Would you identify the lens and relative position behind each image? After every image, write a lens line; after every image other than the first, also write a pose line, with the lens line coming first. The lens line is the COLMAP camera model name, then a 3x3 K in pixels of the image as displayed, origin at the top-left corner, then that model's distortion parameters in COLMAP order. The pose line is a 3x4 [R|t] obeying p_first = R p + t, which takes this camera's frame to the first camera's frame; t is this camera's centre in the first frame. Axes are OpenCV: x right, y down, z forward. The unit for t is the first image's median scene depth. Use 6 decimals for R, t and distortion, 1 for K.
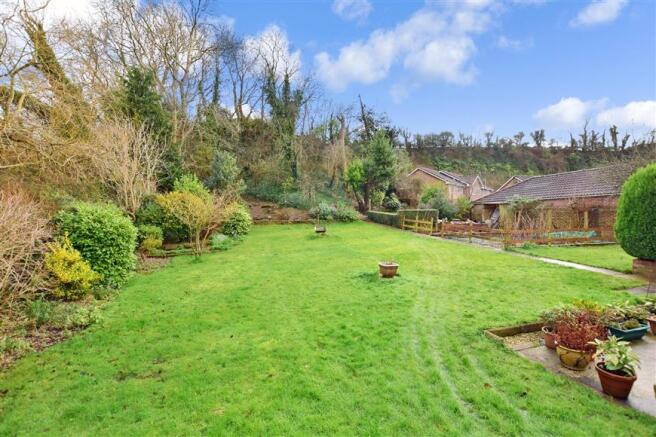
lens RADIAL K [[280.1, 0, 328.3], [0, 280.1, 218.2], [0, 0, 1]] dist [-0.009699, 0.000248]
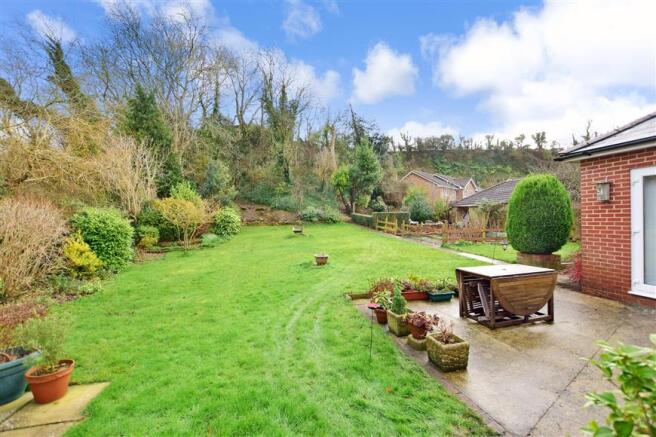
lens RADIAL K [[280.1, 0, 329.0], [0, 280.1, 218.1], [0, 0, 1]] dist [-0.009699, 0.000248]
pose [[0.999587, -0.001245, -0.028697, 0.107756], [0.001039, 0.999973, -0.007206, 0.000699], [0.028705, 0.007173, 0.999562, -0.110175]]
